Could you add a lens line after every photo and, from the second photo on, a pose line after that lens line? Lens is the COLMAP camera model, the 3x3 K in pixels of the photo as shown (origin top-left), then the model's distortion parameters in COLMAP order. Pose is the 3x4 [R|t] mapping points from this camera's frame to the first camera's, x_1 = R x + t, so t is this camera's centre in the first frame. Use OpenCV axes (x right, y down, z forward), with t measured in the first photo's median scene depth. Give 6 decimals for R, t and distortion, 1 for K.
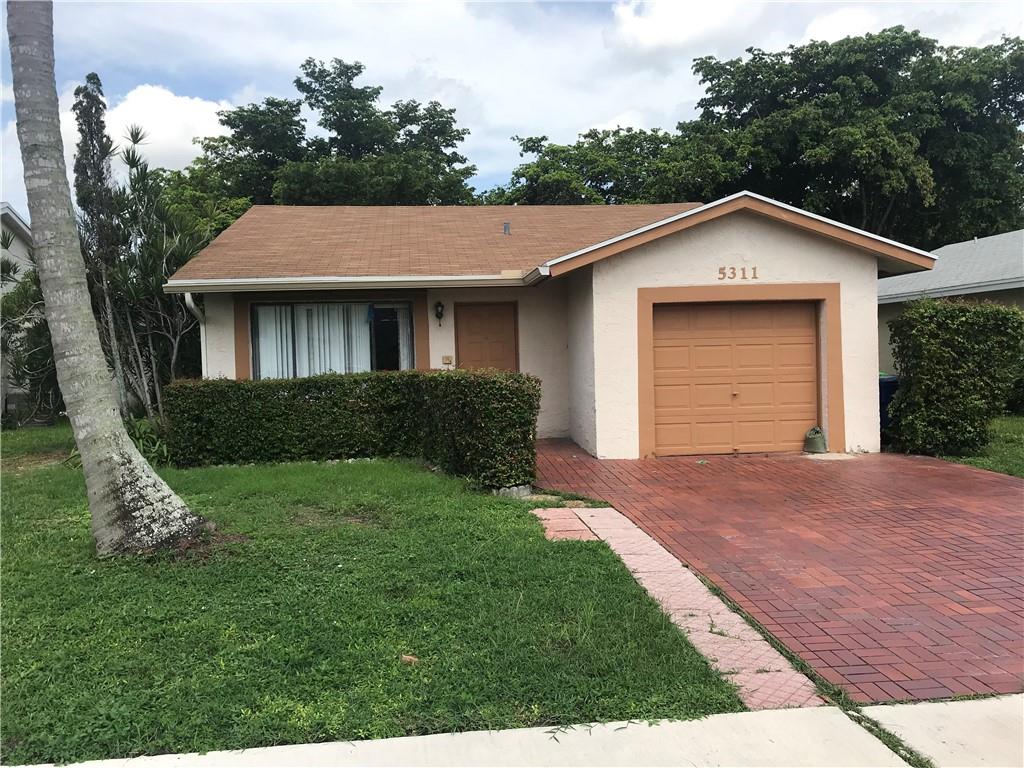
lens RADIAL K [[841.7, 0, 506.8], [0, 841.7, 380.2], [0, 0, 1]] dist [0.037081, -0.047728]
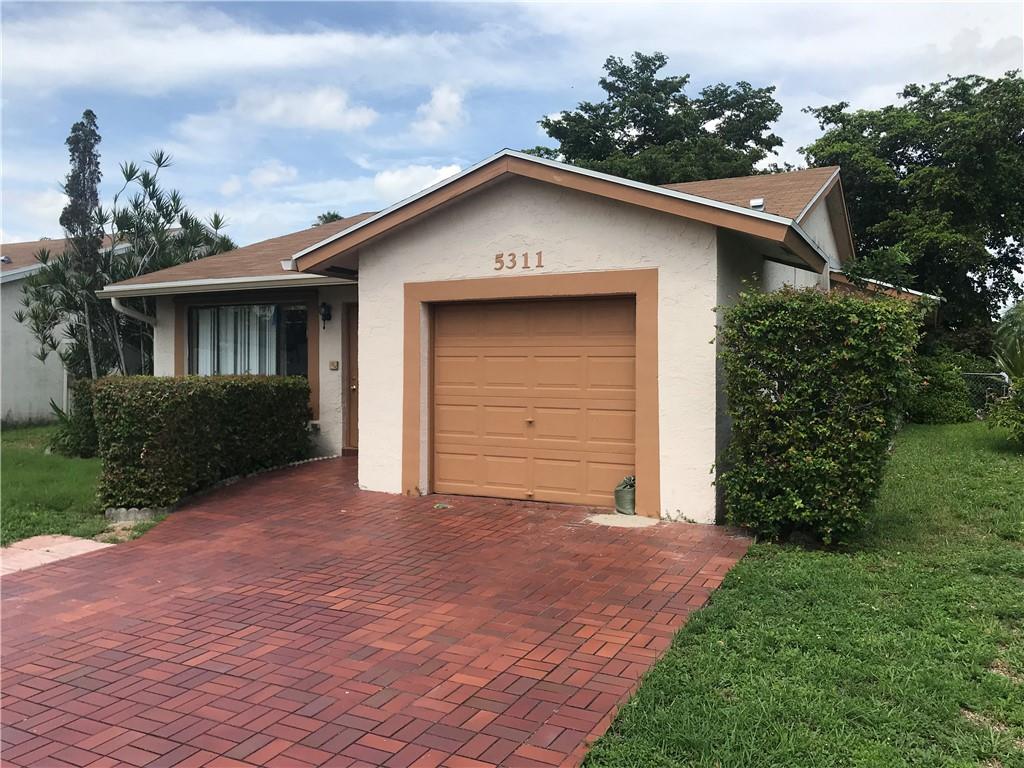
lens RADIAL K [[846.2, 0, 510.0], [0, 846.2, 378.1], [0, 0, 1]] dist [0.027826, -0.022558]
pose [[0.839057, 0.036333, -0.542829, 0.597084], [-0.040388, 0.999174, 0.004450, -0.022382], [0.542543, 0.018190, 0.839831, 0.319668]]
